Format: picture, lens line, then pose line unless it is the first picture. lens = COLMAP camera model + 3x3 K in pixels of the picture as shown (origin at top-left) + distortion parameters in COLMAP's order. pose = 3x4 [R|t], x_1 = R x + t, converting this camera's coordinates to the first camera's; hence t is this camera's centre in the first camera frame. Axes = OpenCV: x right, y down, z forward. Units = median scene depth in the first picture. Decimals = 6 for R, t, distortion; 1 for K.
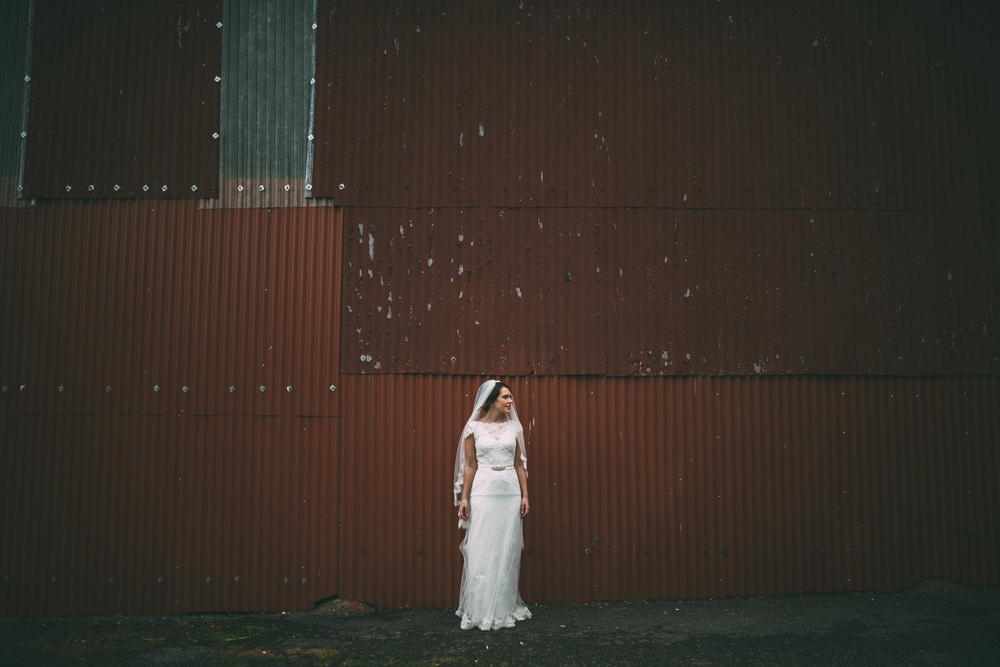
lens RADIAL K [[1000.0, 0, 504.9], [0, 1000.0, 329.7], [0, 0, 1]] dist [-0.016910, 0.000000]
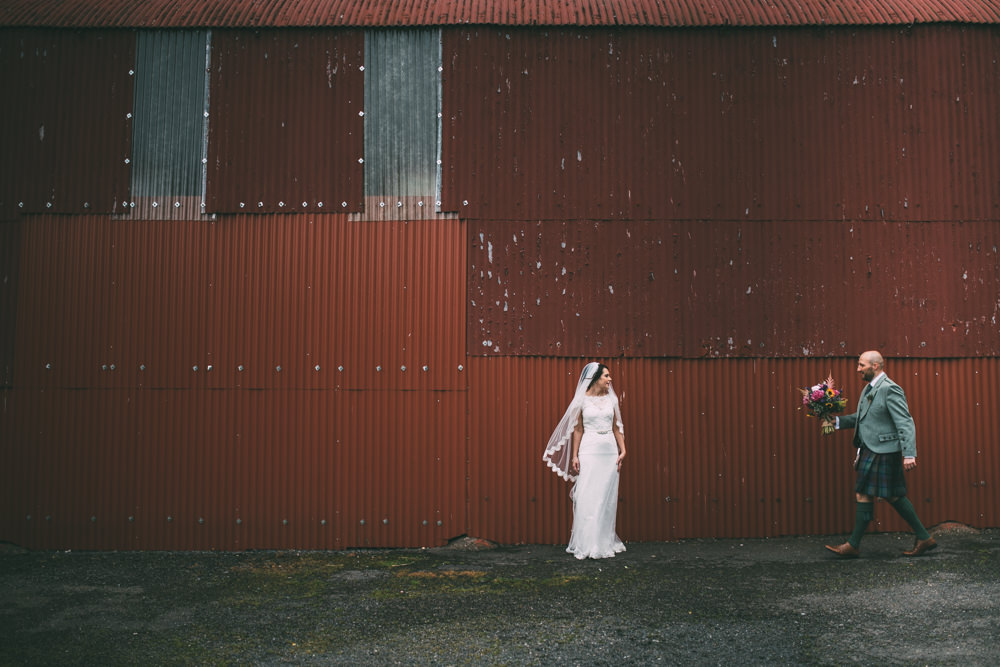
lens RADIAL K [[1000.0, 0, 508.4], [0, 1000.0, 334.3], [0, 0, 1]] dist [-0.016910, 0.000000]
pose [[0.999895, -0.000474, -0.014509, -0.094096], [0.000938, 0.999488, 0.031994, -0.022084], [0.014486, -0.032004, 0.999383, -0.227837]]
